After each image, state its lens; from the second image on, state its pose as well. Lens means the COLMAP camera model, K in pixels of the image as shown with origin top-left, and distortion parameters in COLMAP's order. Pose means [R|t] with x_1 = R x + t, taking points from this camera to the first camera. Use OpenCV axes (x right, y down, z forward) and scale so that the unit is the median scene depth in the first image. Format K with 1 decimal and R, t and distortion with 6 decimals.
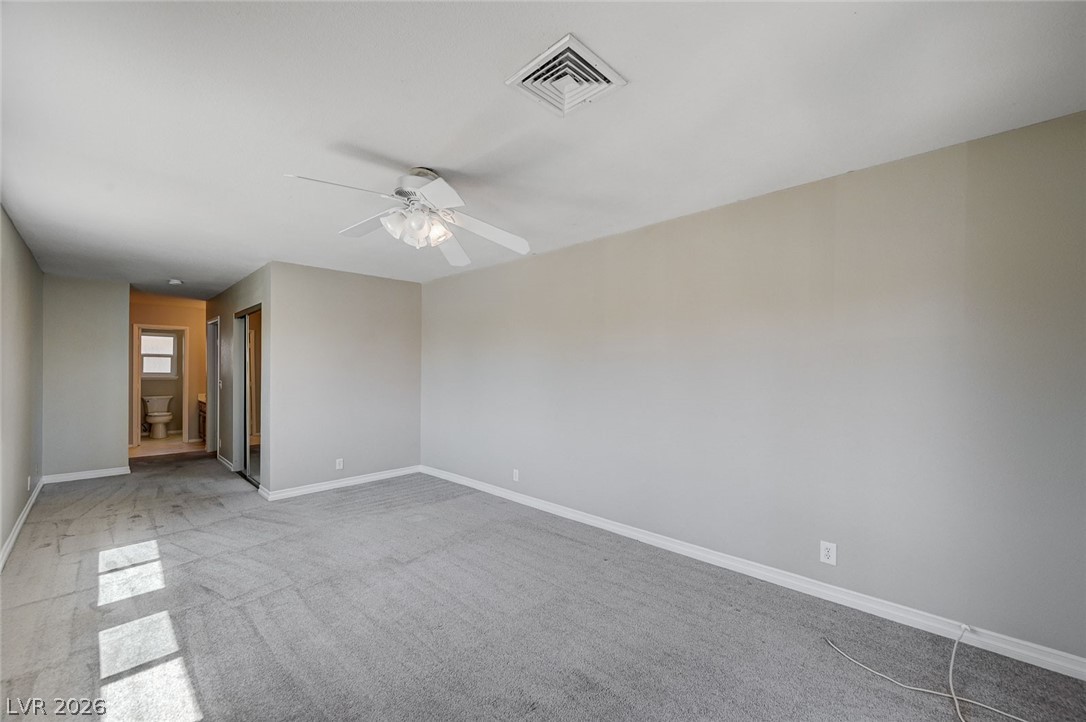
lens RADIAL K [[434.4, 0, 546.8], [0, 434.4, 368.8], [0, 0, 1]] dist [-0.000186, 0.000028]
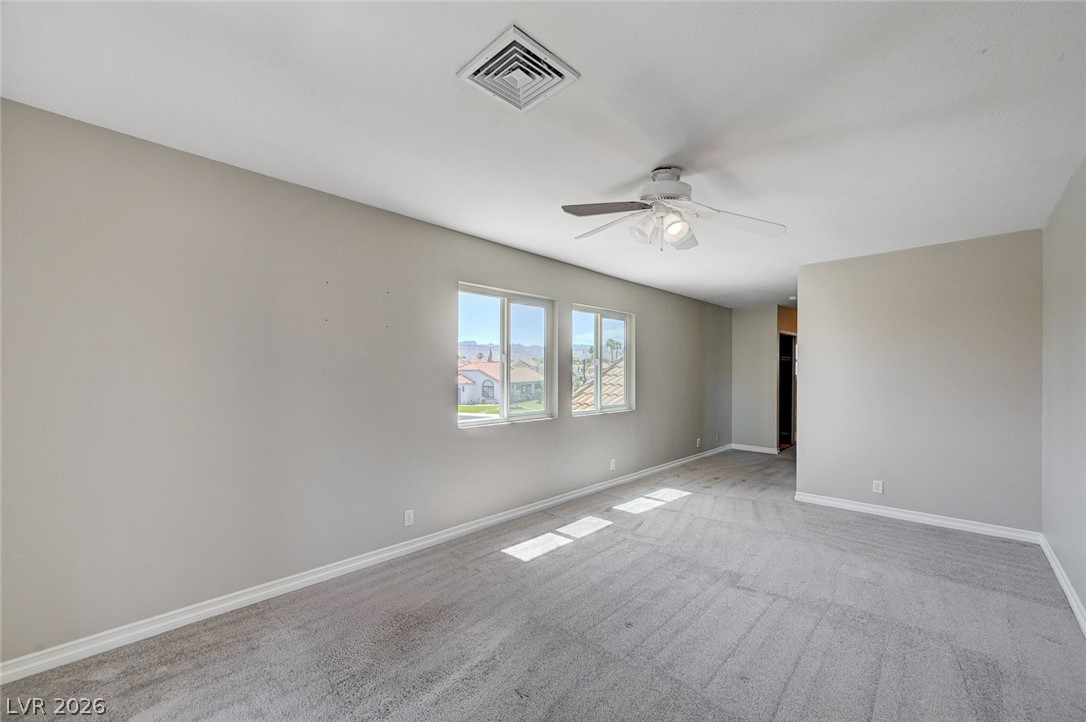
lens RADIAL K [[434.4, 0, 546.8], [0, 434.4, 368.8], [0, 0, 1]] dist [-0.000186, 0.000028]
pose [[-0.009678, -0.008295, -0.999919, 0.474754], [0.000561, 0.999965, -0.008301, 0.001353], [0.999953, -0.000641, -0.009673, 0.496282]]
